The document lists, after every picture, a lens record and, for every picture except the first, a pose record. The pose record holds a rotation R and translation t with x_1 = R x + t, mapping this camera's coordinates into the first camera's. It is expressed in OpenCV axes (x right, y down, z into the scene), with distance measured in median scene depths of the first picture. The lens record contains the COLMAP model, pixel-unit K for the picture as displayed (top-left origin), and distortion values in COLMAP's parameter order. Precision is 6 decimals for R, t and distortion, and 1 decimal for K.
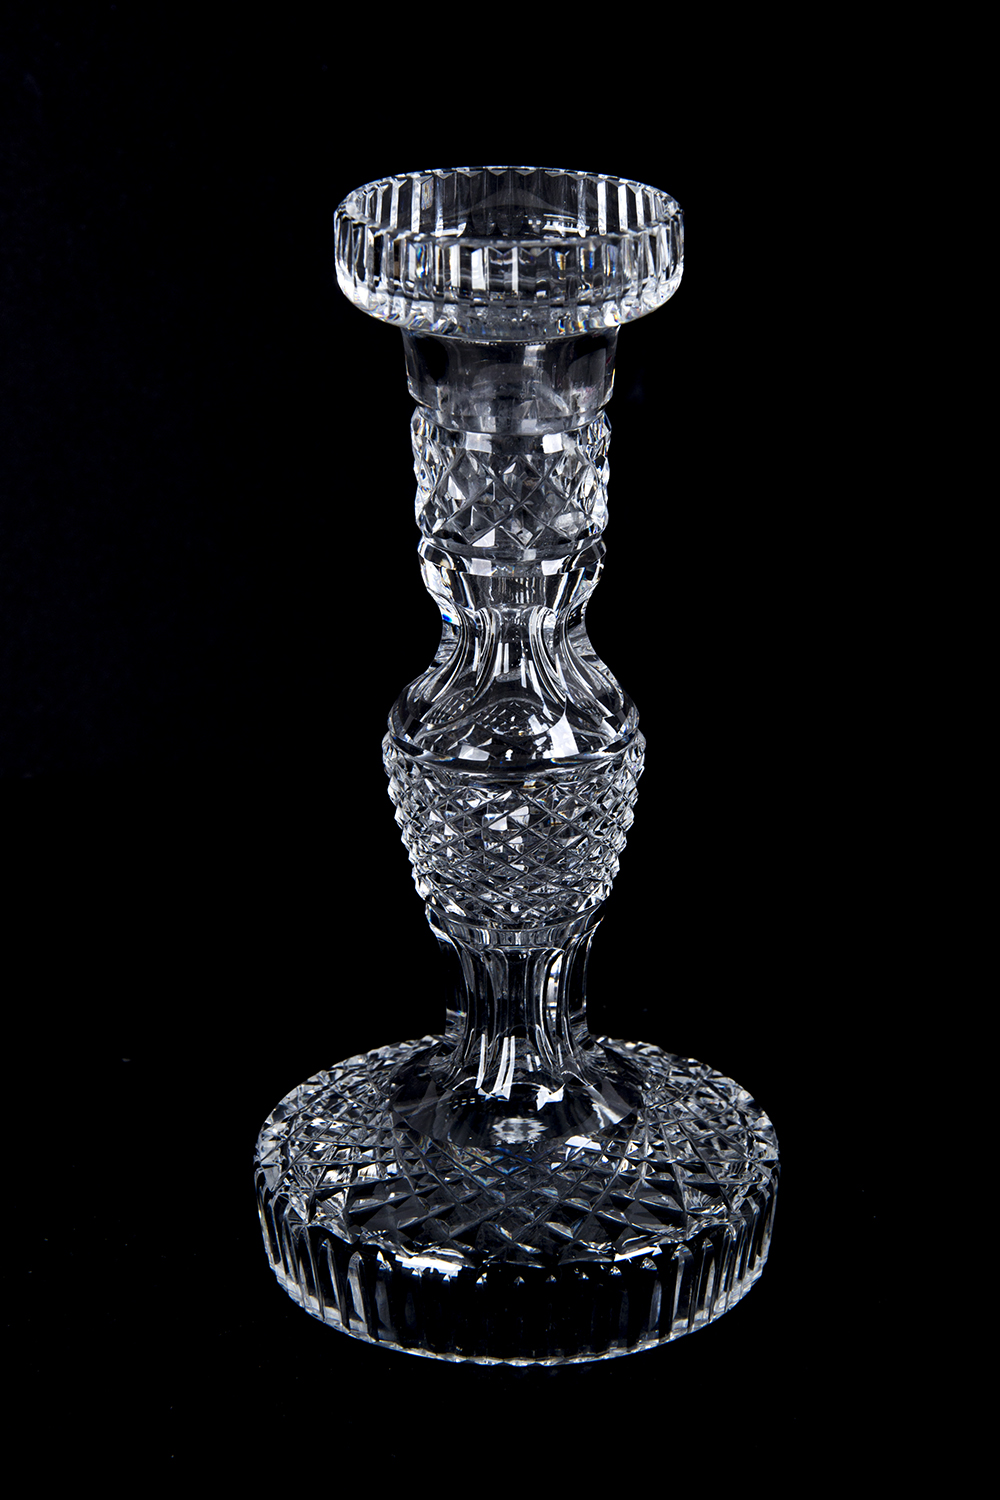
lens RADIAL K [[5160.4, 0, 498.7], [0, 5160.4, 661.2], [0, 0, 1]] dist [0.940436, -0.030328]
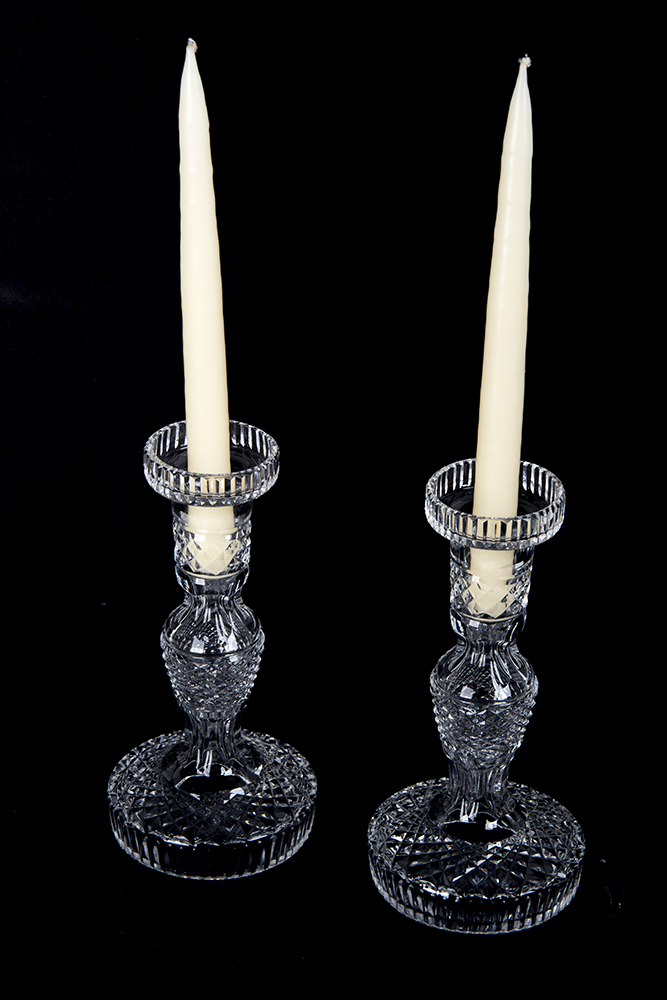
lens RADIAL K [[3057.0, 0, 334.7], [0, 3057.0, 533.3], [0, 0, 1]] dist [0.916193, -0.097173]
pose [[0.999595, 0.021823, 0.018262, 0.033726], [-0.023608, 0.994294, 0.104026, -0.190912], [-0.015888, -0.104415, 0.994407, -0.483089]]
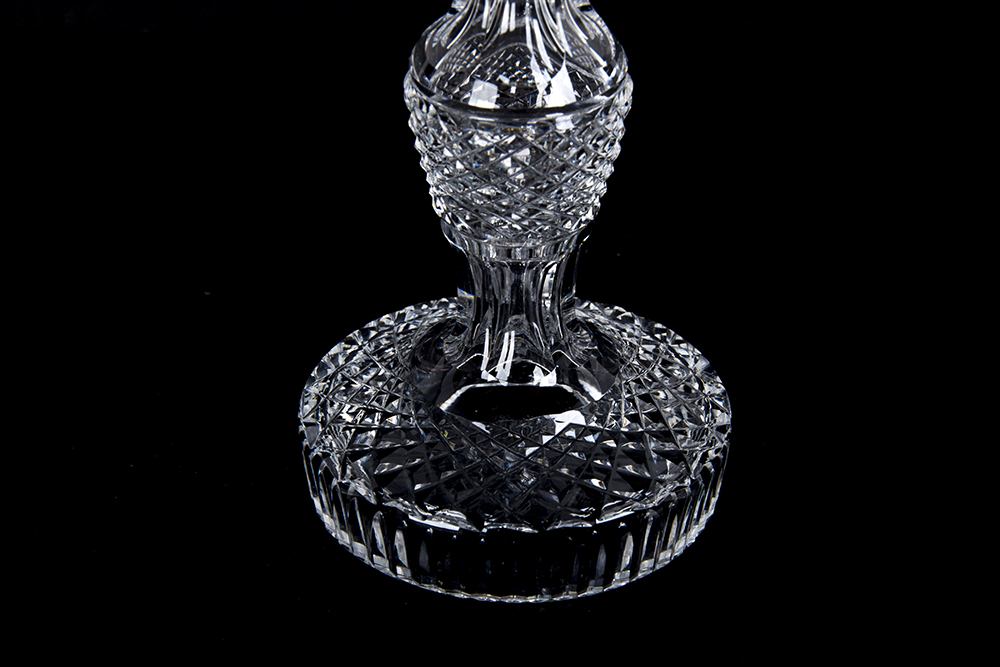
lens RADIAL K [[2824.2, 0, 500.0], [0, 2824.2, 333.5], [0, 0, 1]] dist [-0.026862, -0.181266]
pose [[0.999834, 0.018008, -0.002856, 0.001610], [-0.017344, 0.987647, 0.155731, -0.027167], [0.005625, -0.155655, 0.987795, 0.365599]]
